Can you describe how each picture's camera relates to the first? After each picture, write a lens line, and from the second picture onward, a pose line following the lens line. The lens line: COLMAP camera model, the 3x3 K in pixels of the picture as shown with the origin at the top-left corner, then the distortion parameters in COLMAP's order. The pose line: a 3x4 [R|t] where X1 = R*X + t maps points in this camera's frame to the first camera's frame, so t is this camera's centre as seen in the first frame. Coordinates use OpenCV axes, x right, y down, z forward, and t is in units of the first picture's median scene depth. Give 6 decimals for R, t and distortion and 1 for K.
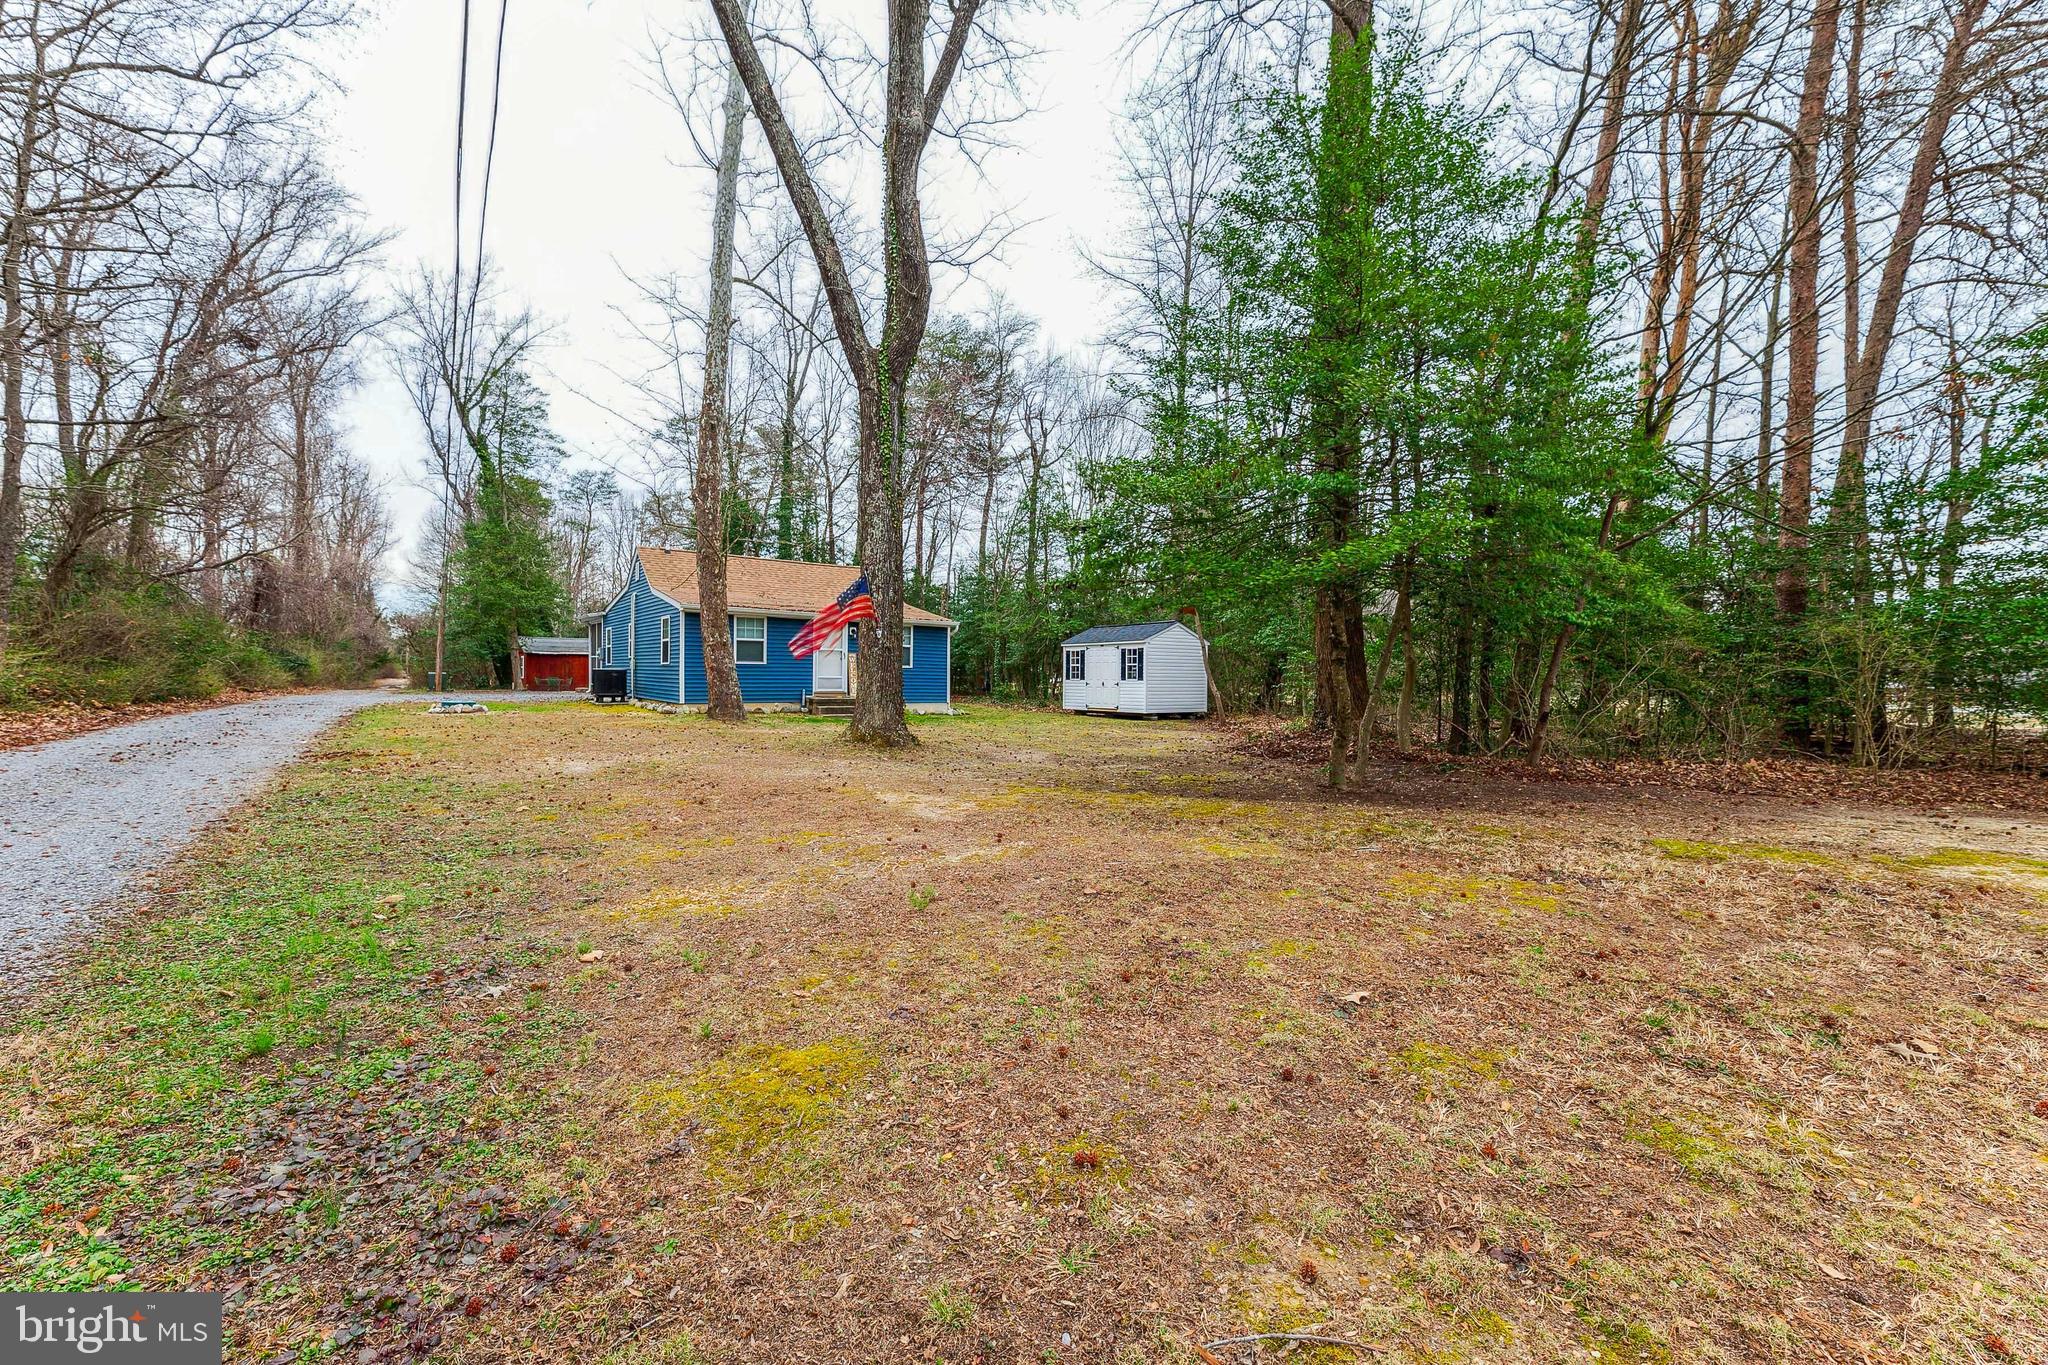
lens RADIAL K [[838.7, 0, 1029.8], [0, 838.7, 674.0], [0, 0, 1]] dist [0.002347, -0.000066]
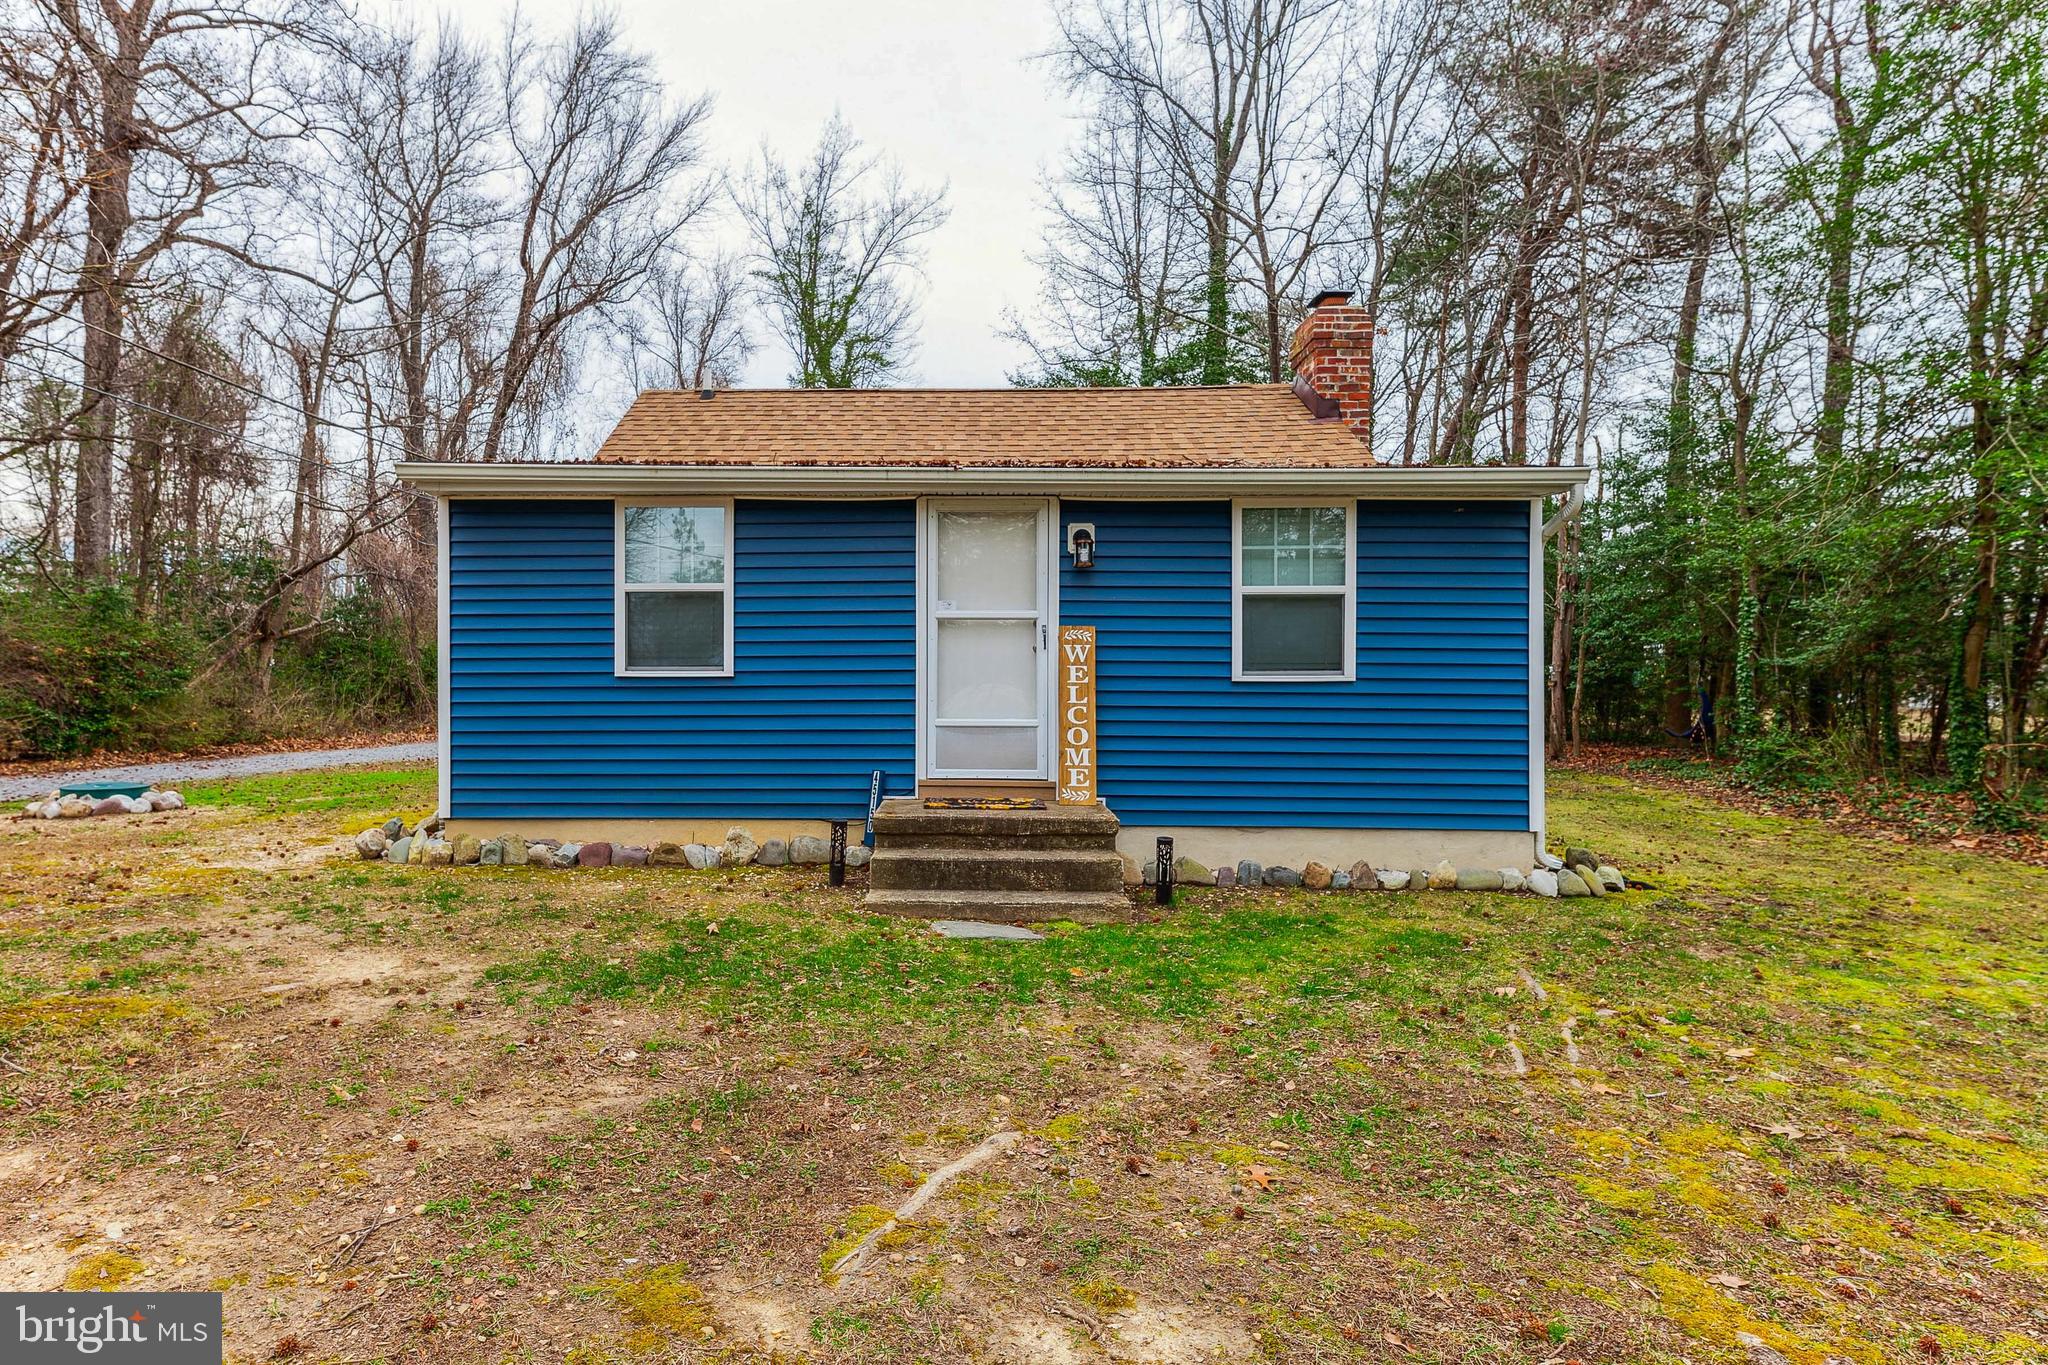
lens RADIAL K [[1045.4, 0, 929.8], [0, 1045.4, 721.1], [0, 0, 1]] dist [0.001475, -0.002387]
pose [[0.786230, 0.003045, -0.617926, -0.055956], [0.008851, 0.999830, 0.016189, -0.002248], [0.617870, -0.018198, 0.786069, 0.734550]]
